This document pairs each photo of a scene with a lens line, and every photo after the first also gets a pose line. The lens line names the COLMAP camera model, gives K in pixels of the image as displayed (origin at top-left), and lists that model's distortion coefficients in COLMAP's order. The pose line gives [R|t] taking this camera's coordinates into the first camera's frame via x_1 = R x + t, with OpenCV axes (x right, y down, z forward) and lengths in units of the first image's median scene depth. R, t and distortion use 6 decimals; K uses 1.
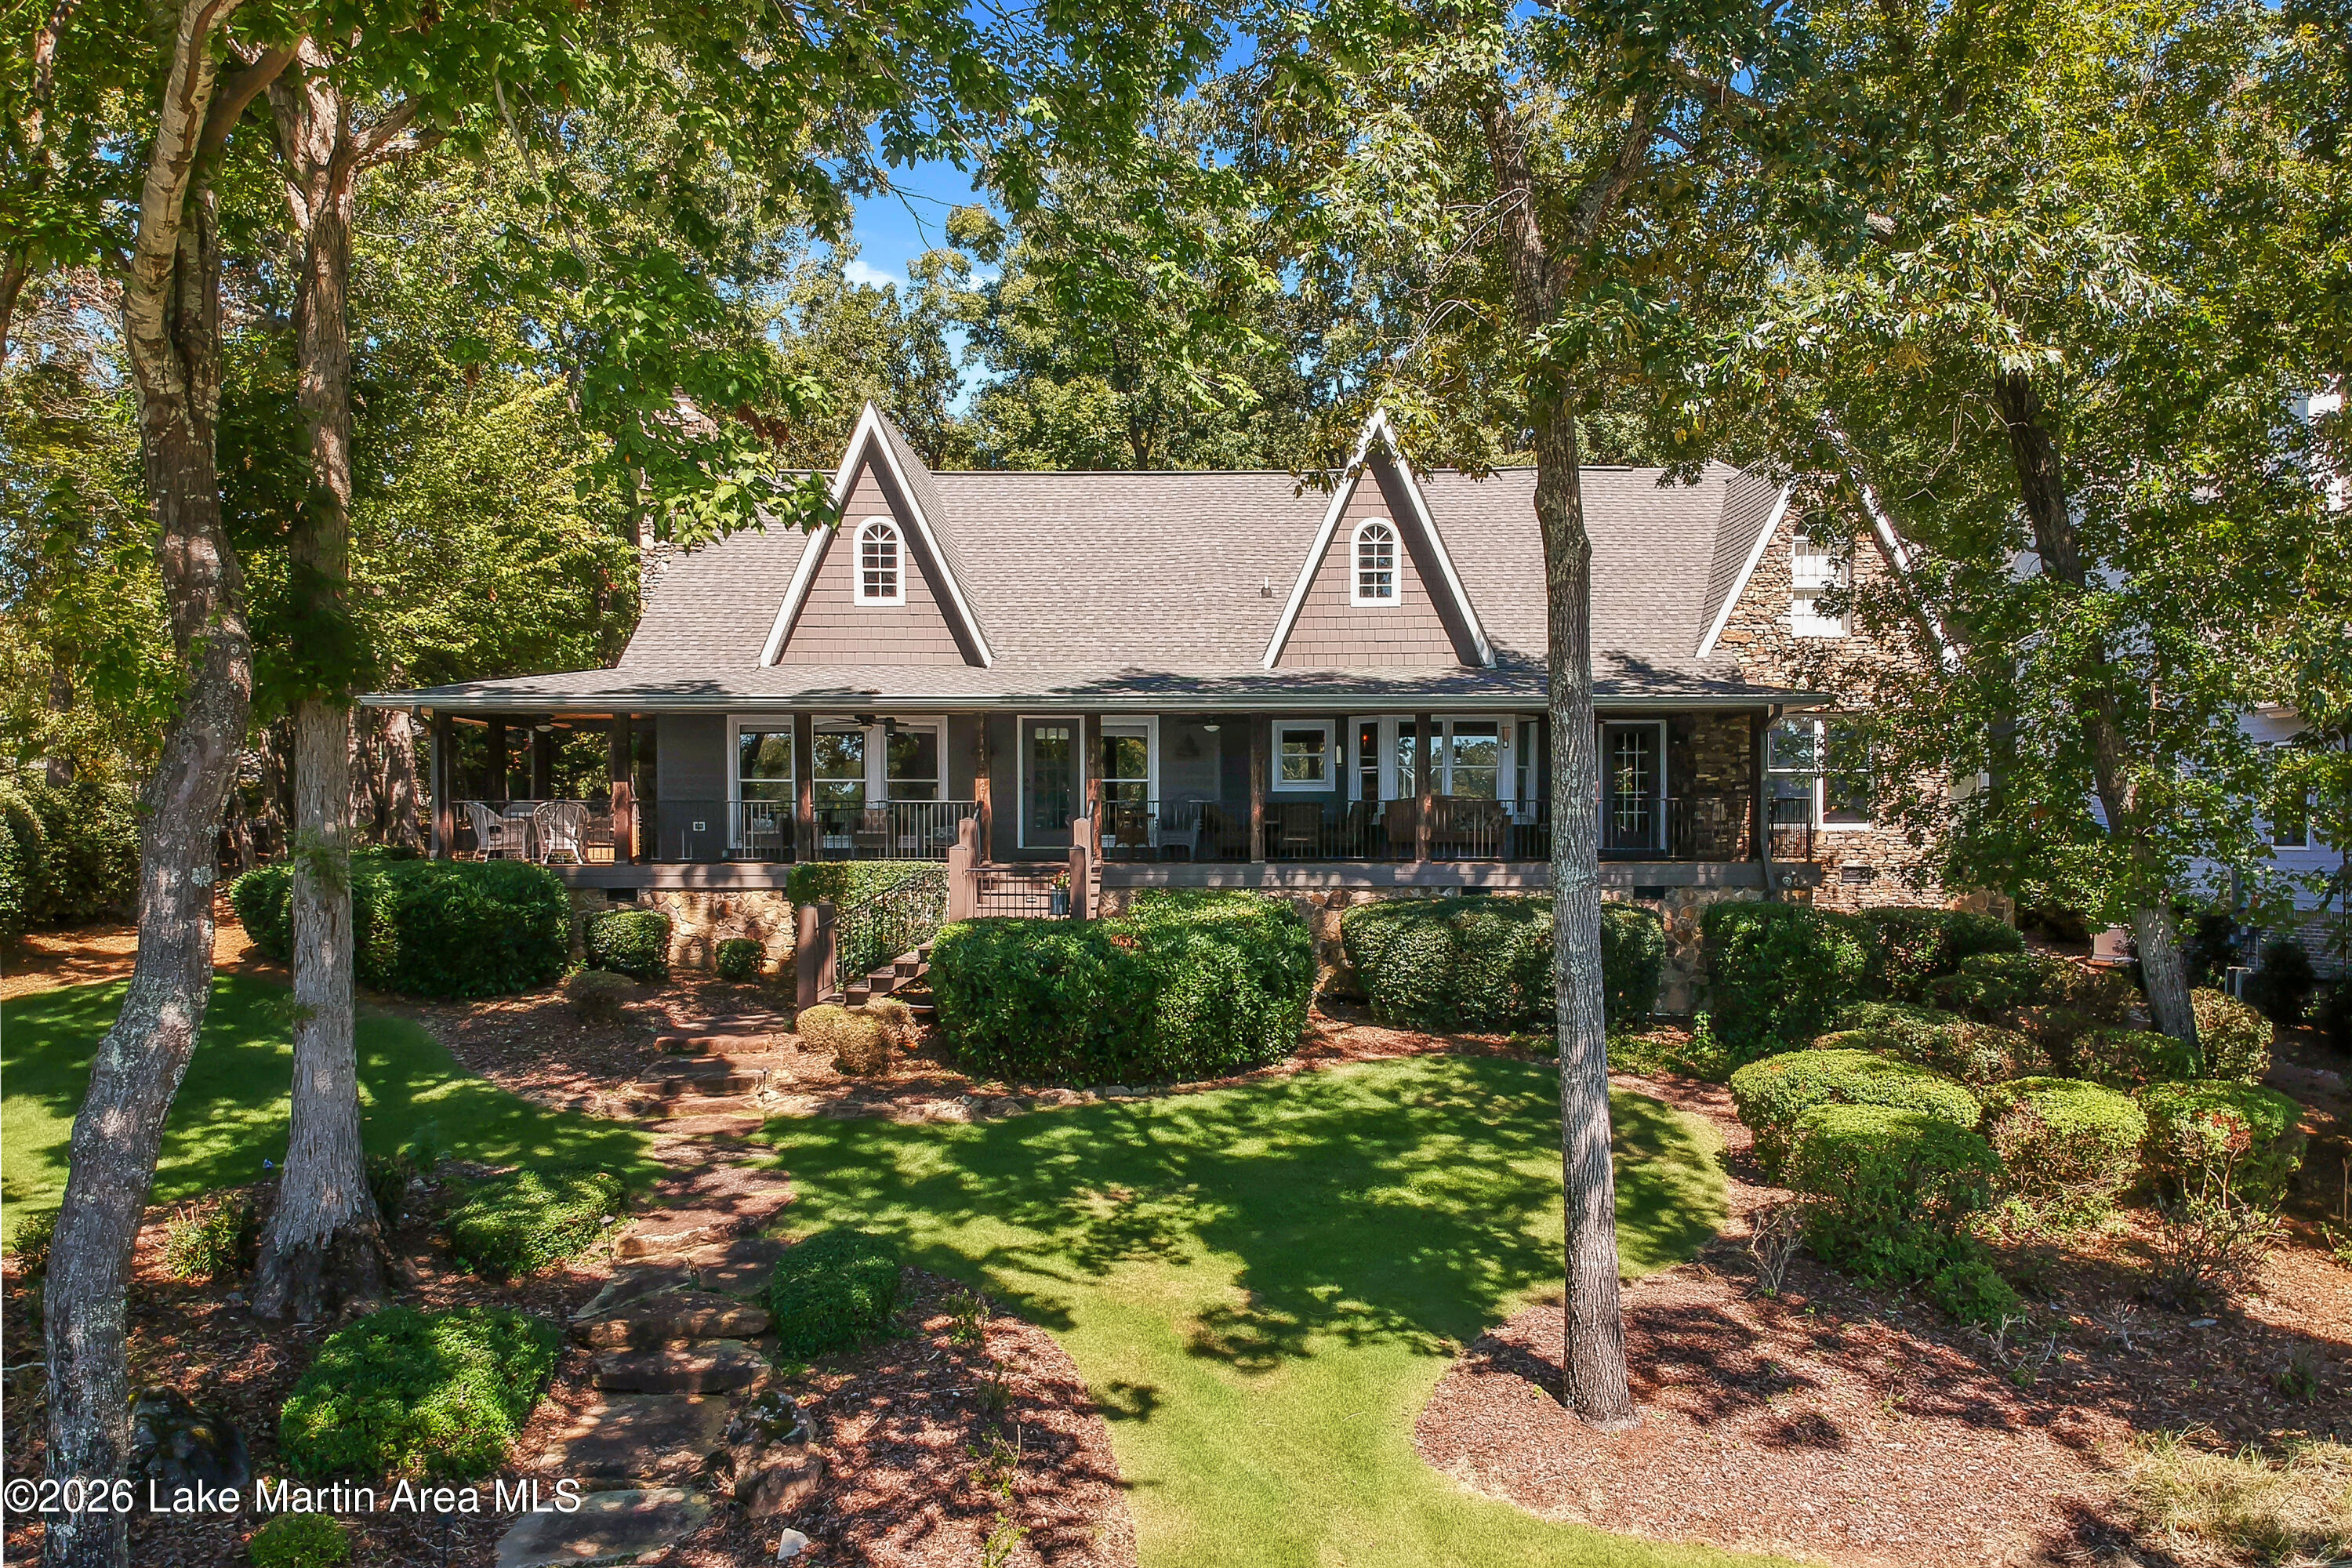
lens RADIAL K [[1709.2, 0, 1126.0], [0, 1709.2, 853.4], [0, 0, 1]] dist [0.065262, -0.121696]
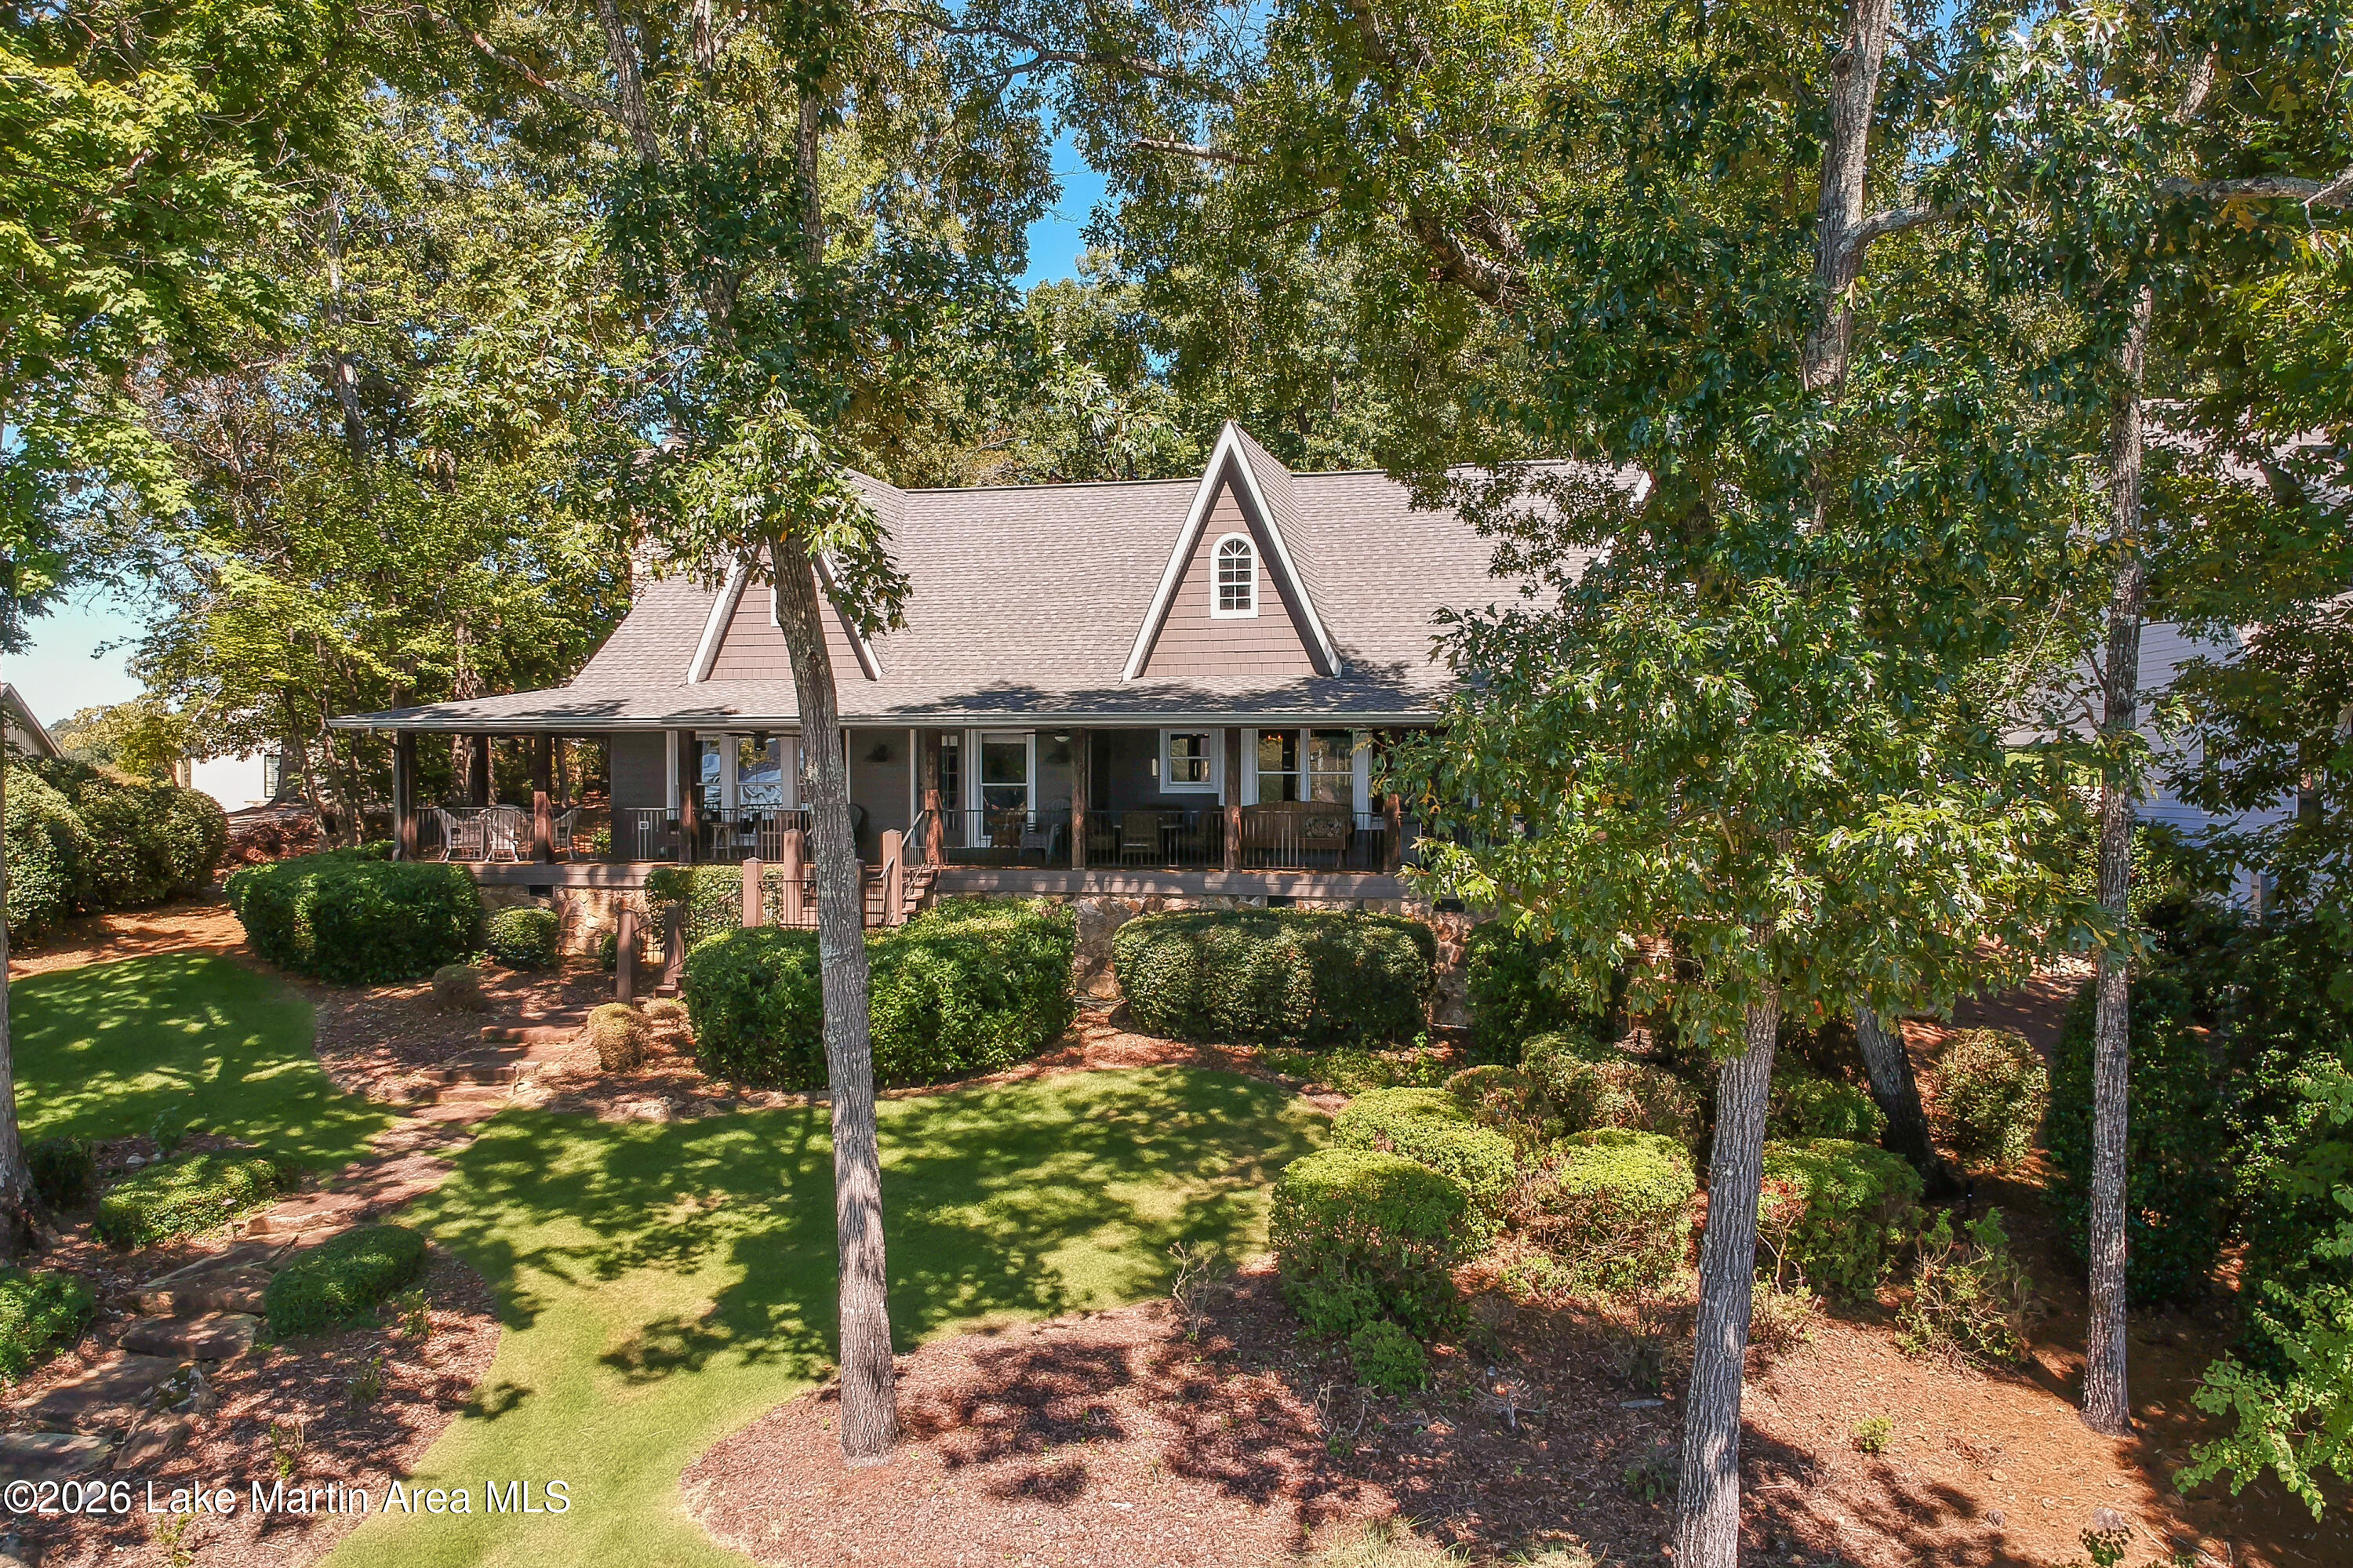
lens RADIAL K [[1690.5, 0, 1212.7], [0, 1690.5, 743.2], [0, 0, 1]] dist [0.043249, -0.093544]
pose [[0.975116, -0.002353, -0.221684, 0.462169], [-0.001949, 0.999814, -0.019188, -0.062643], [0.221688, 0.019143, 0.974930, -0.000220]]
